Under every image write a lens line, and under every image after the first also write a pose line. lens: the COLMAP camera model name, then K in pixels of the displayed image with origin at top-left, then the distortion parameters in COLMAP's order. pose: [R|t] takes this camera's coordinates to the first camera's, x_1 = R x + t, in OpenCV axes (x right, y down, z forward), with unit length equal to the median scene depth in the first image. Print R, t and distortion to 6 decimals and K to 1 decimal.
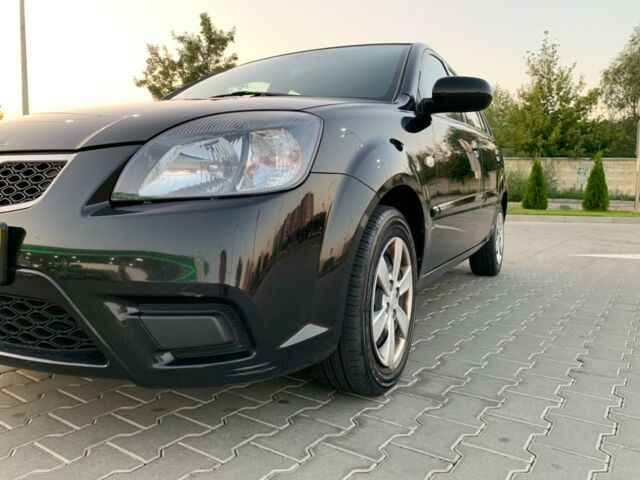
lens RADIAL K [[502.0, 0, 317.5], [0, 502.0, 240.4], [0, 0, 1]] dist [0.002425, -0.006527]
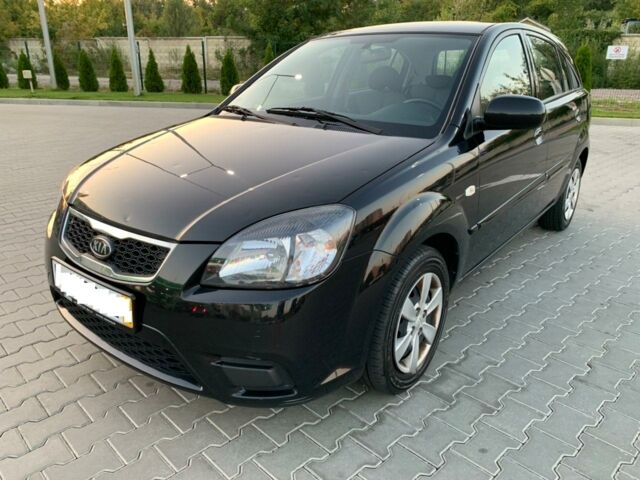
lens RADIAL K [[502.0, 0, 317.2], [0, 502.0, 239.4], [0, 0, 1]] dist [0.002425, -0.006527]
pose [[0.981471, 0.057838, -0.182674, 0.126459], [-0.010475, 0.968126, 0.250246, -0.416607], [0.191325, -0.243696, 0.950793, -0.197600]]
